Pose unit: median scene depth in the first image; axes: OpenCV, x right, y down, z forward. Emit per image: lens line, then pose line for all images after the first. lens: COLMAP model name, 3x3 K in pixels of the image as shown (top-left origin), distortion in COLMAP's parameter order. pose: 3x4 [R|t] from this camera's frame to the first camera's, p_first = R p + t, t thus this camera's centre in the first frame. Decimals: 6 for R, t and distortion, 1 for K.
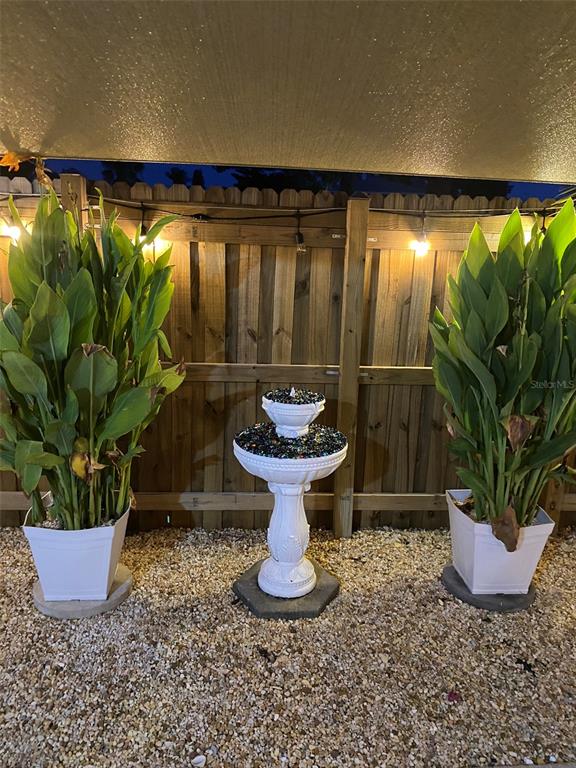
lens RADIAL K [[586.8, 0, 287.6], [0, 586.8, 383.6], [0, 0, 1]] dist [0.057265, -0.064555]
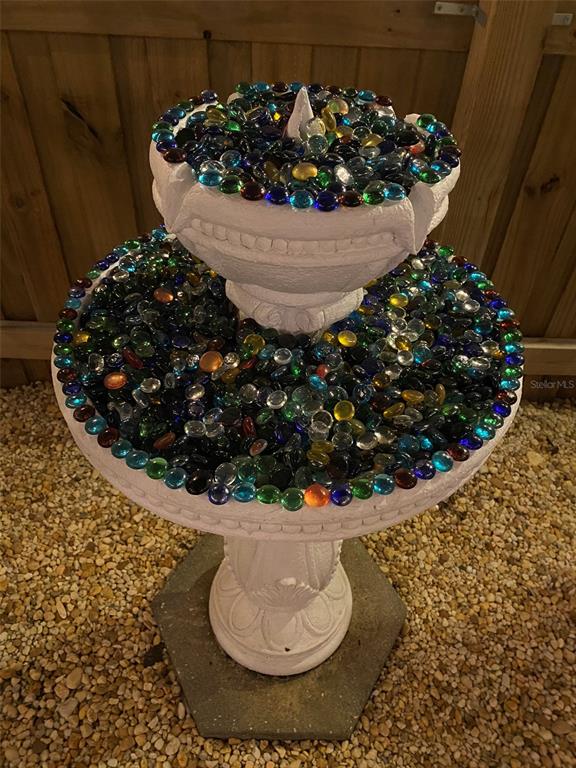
lens RADIAL K [[586.8, 0, 292.2], [0, 586.8, 384.4], [0, 0, 1]] dist [0.057265, -0.064555]
pose [[0.998274, 0.044757, -0.038015, 0.016909], [-0.018703, 0.855989, 0.516656, -0.011417], [0.055664, -0.515054, 0.855349, 0.768473]]
